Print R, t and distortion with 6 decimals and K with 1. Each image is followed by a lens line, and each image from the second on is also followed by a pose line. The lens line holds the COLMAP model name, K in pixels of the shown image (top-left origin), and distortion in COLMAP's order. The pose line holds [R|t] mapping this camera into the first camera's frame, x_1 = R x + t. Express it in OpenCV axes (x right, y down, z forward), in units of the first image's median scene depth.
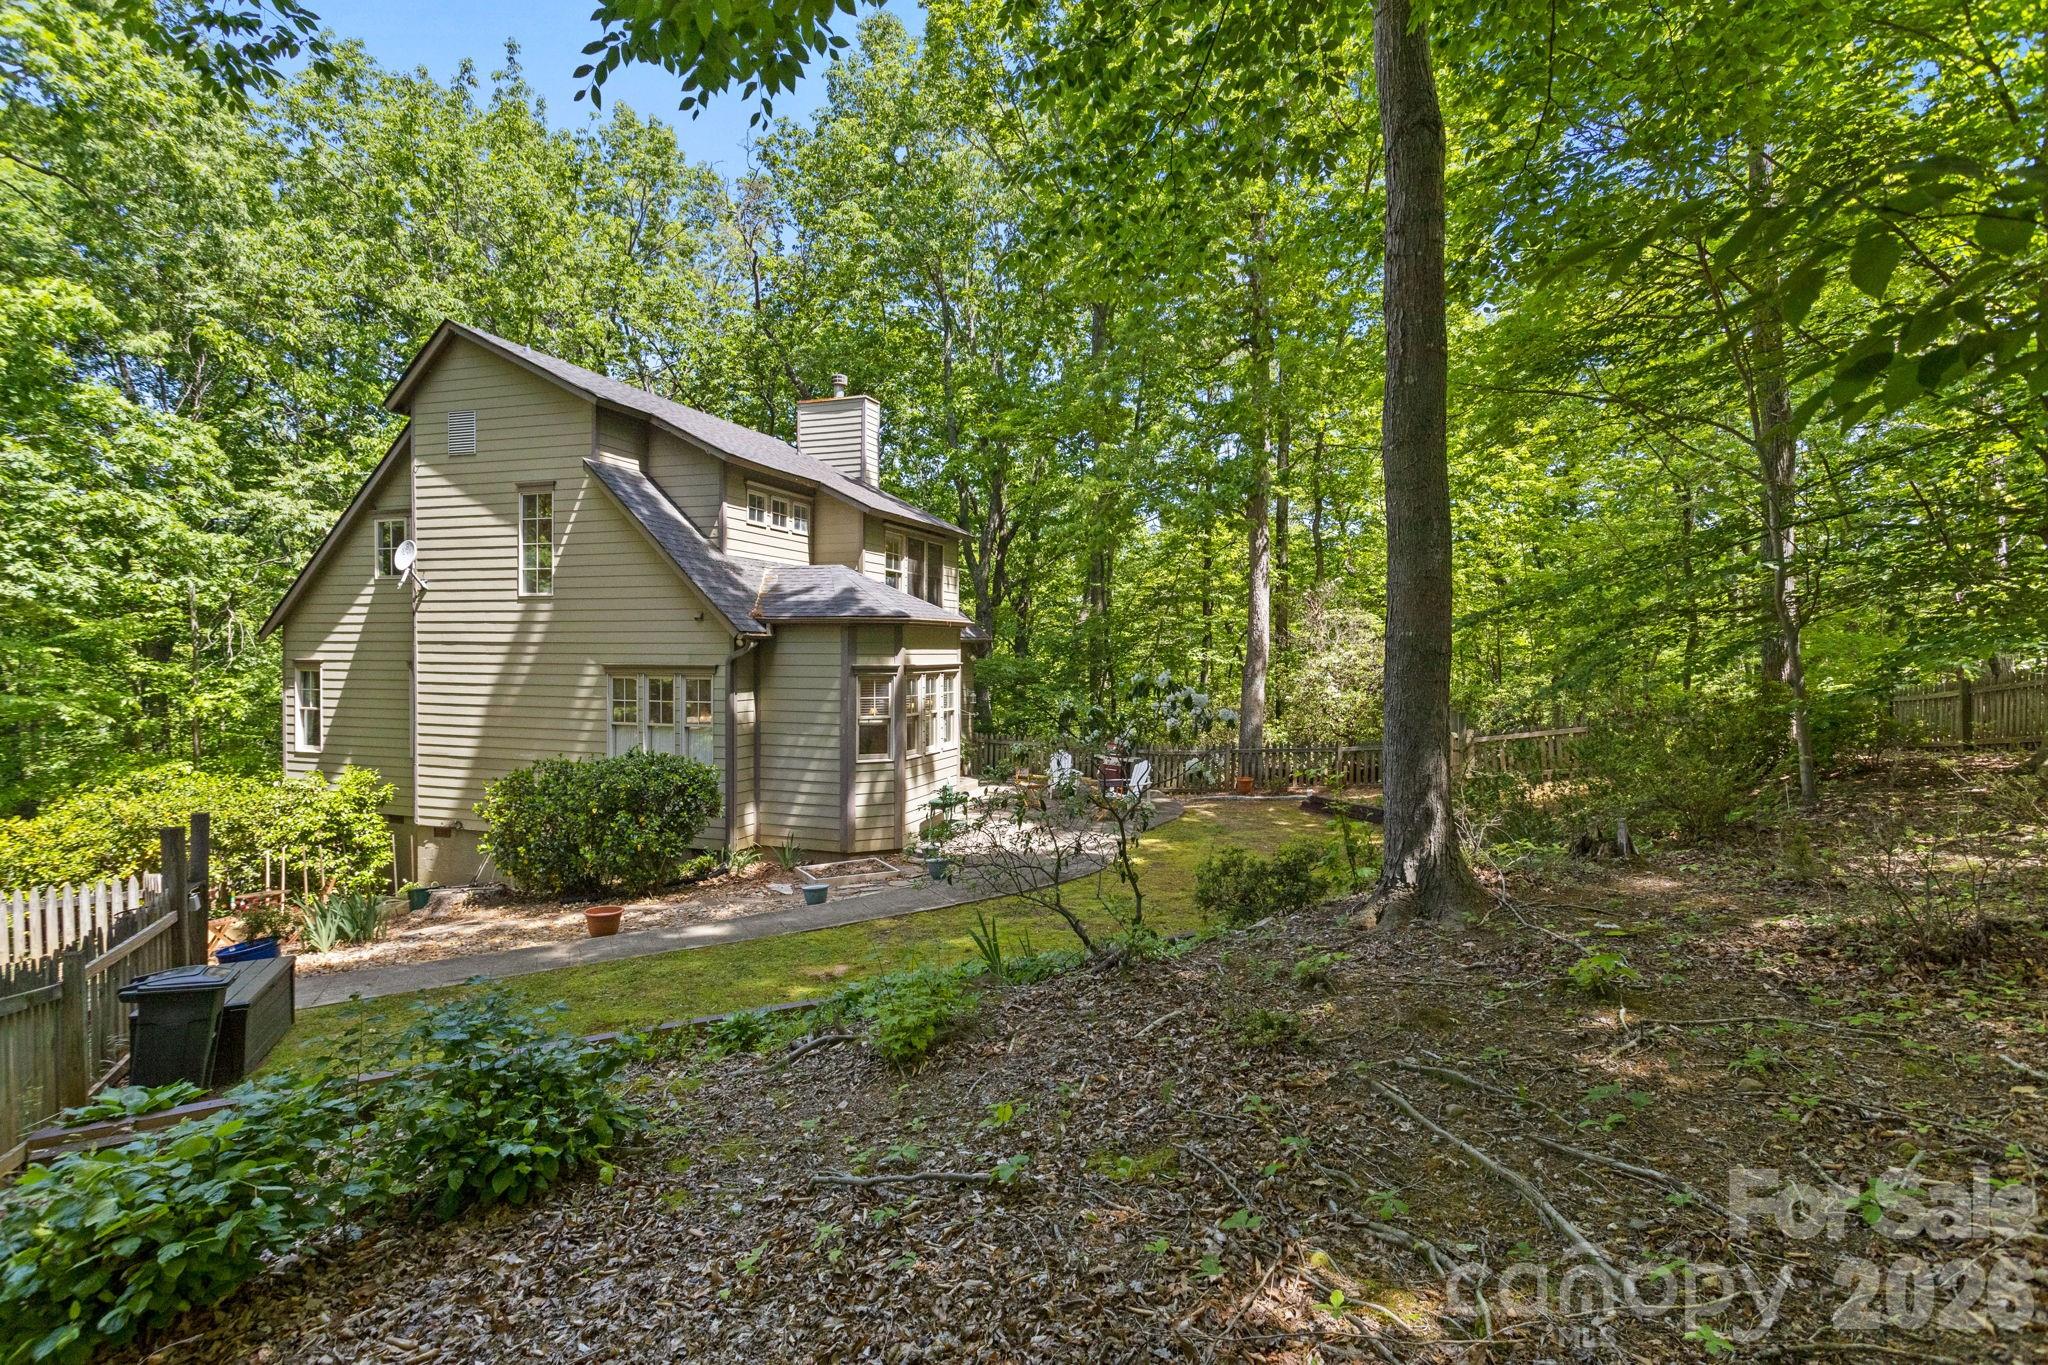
lens RADIAL K [[950.7, 0, 1018.3], [0, 950.7, 643.4], [0, 0, 1]] dist [-0.000244, -0.000046]
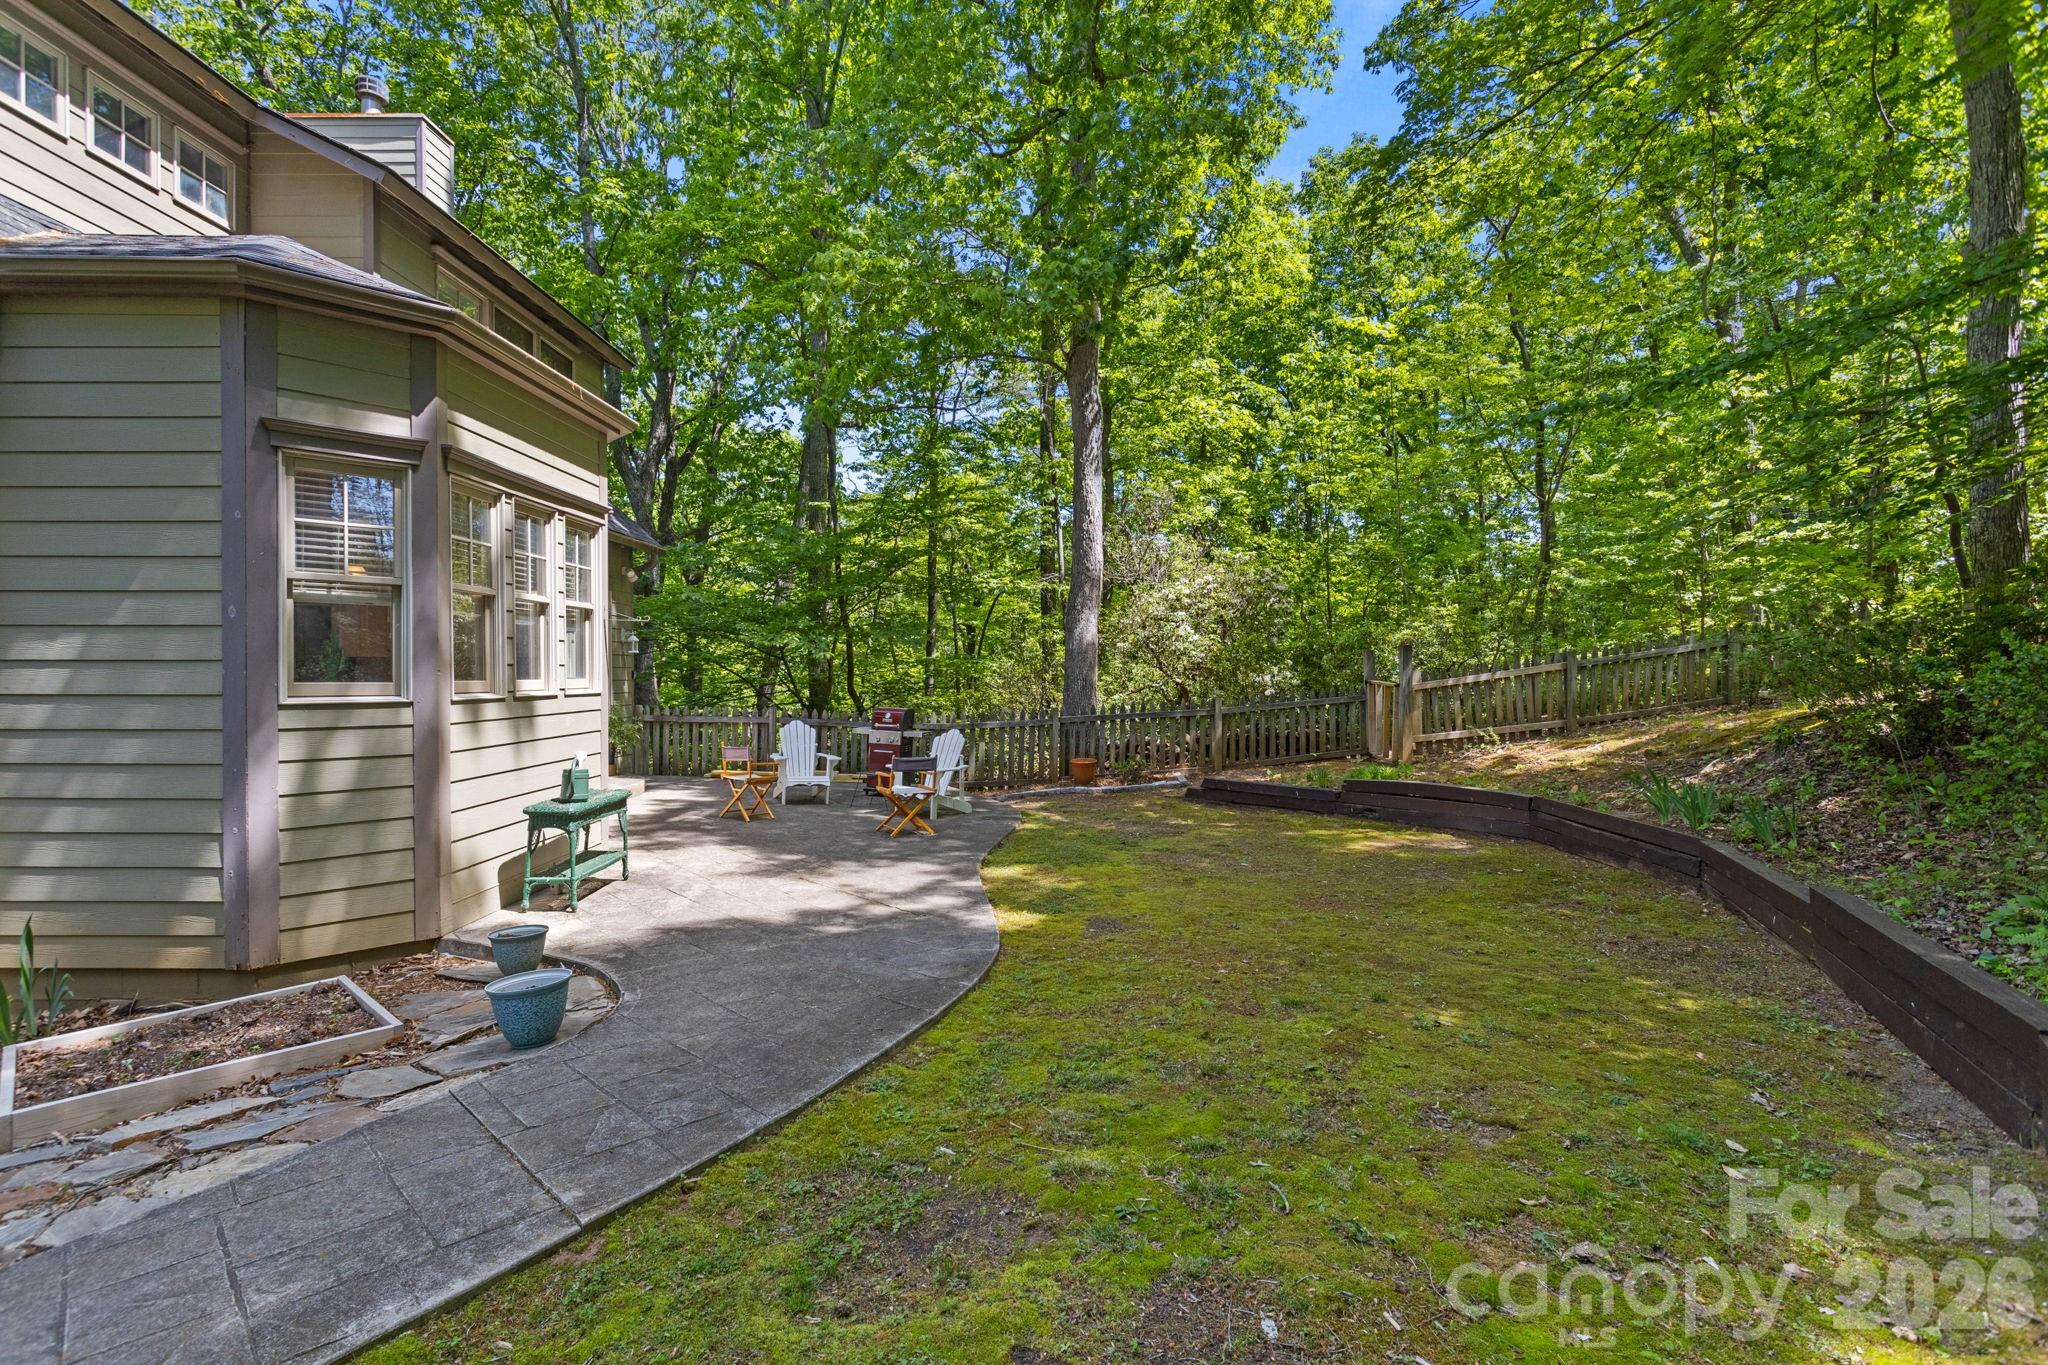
lens RADIAL K [[975.7, 0, 1014.1], [0, 975.7, 673.9], [0, 0, 1]] dist [-0.000424, -0.000003]
pose [[0.944045, -0.005791, 0.329766, -0.031991], [0.001208, 0.999900, 0.014102, 0.096155], [-0.329815, -0.012915, 0.943957, 0.504982]]
